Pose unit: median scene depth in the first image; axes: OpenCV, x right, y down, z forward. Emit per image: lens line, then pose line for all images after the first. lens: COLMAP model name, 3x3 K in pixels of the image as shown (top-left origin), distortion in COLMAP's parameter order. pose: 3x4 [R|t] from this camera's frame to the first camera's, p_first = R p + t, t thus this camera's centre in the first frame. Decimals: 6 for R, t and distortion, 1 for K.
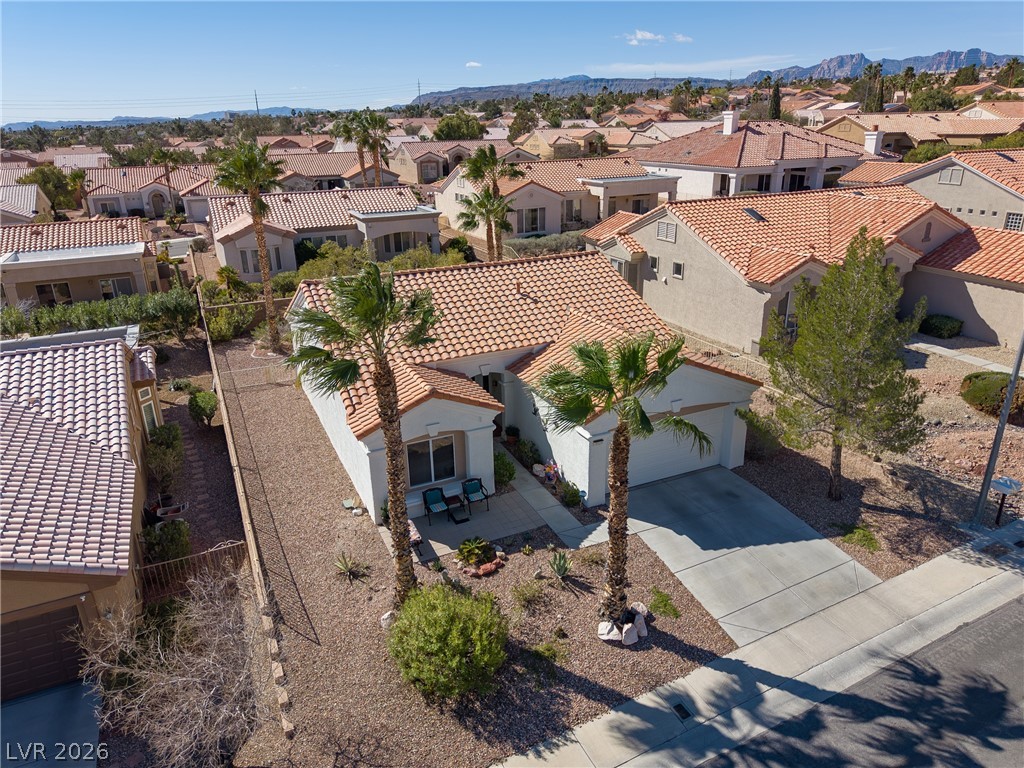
lens RADIAL K [[697.0, 0, 512.0], [0, 697.0, 384.0], [0, 0, 1]] dist [0.046562, -0.041783]
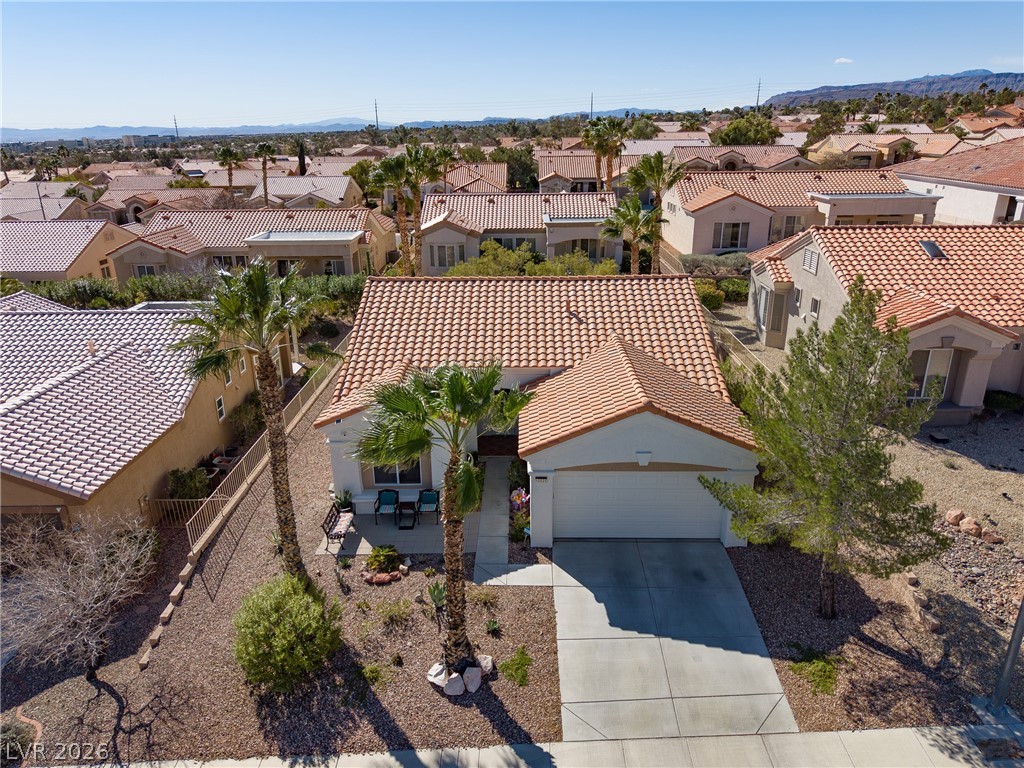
lens RADIAL K [[706.2, 0, 512.0], [0, 706.2, 384.0], [0, 0, 1]] dist [0.051135, -0.059346]
pose [[0.897565, 0.158355, -0.411461, 0.456044], [-0.160991, 0.986544, 0.028495, -0.062181], [0.410437, 0.040666, 0.910982, 0.124775]]
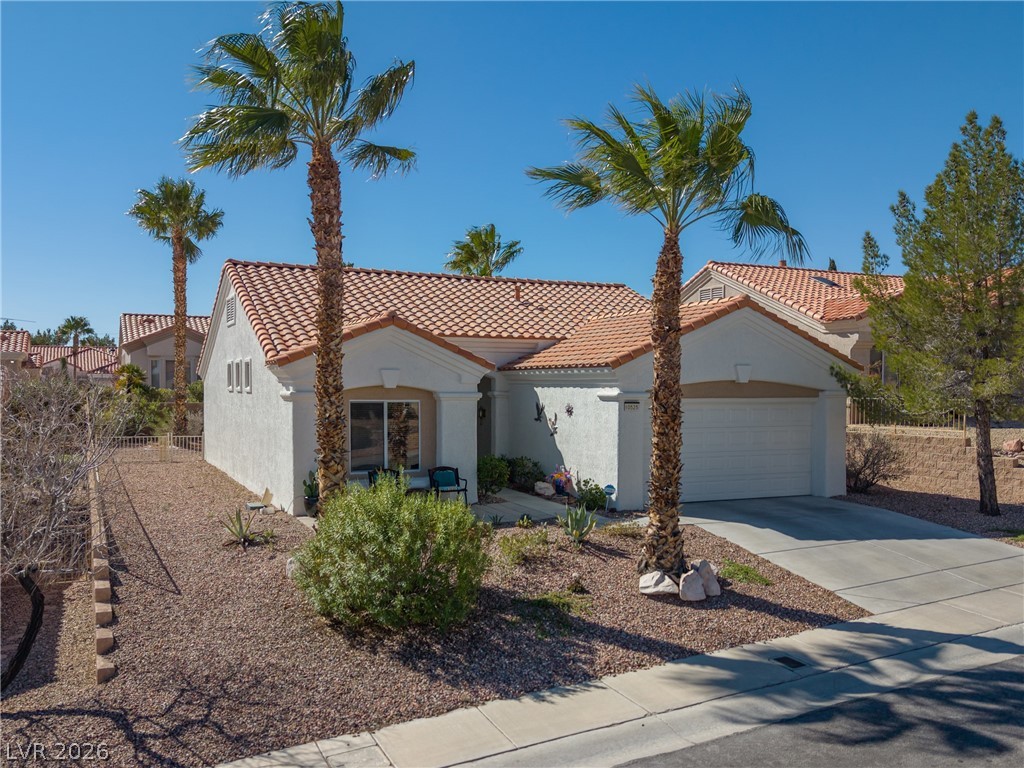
lens RADIAL K [[906.0, 0, 512.0], [0, 906.0, 417.3], [0, 0, 1]] dist [0.107384, -0.167664]
pose [[0.999773, 0.021217, 0.001877, 0.005865], [-0.019459, 0.945654, -0.324591, 0.387838], [-0.008662, 0.324481, 0.945853, 0.165117]]
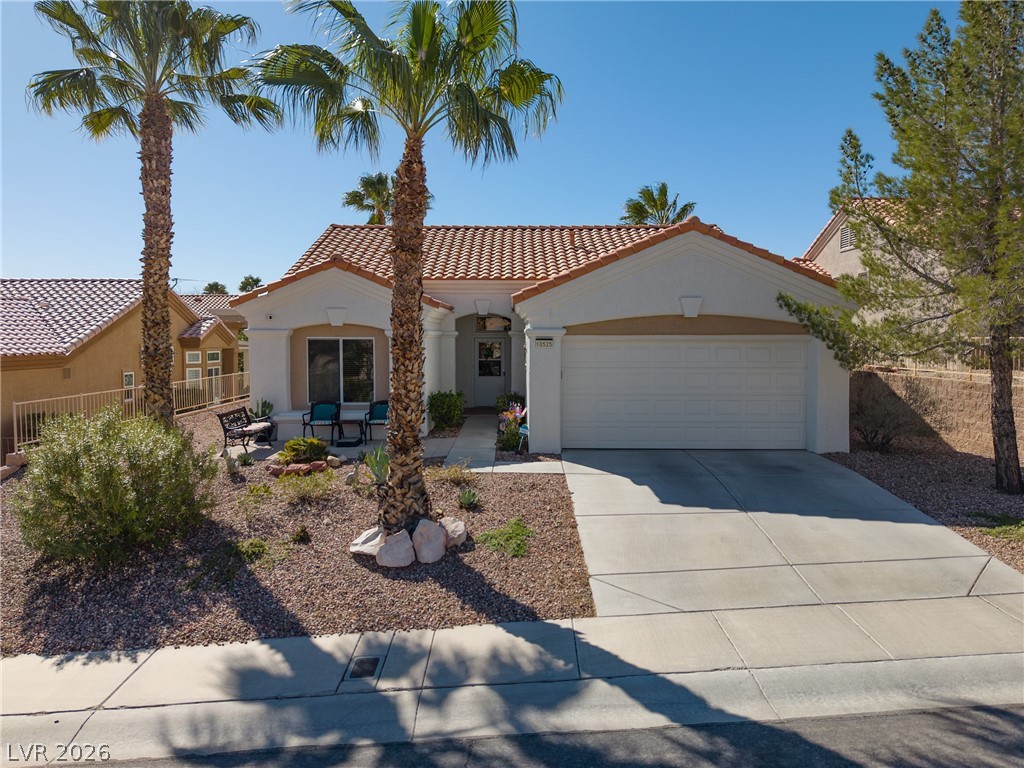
lens RADIAL K [[713.6, 0, 512.6], [0, 713.6, 358.8], [0, 0, 1]] dist [0.050623, -0.053871]
pose [[0.903690, 0.032314, -0.426966, 0.379594], [-0.168066, 0.943896, -0.284279, 0.291968], [0.393825, 0.328659, 0.858420, 0.430899]]
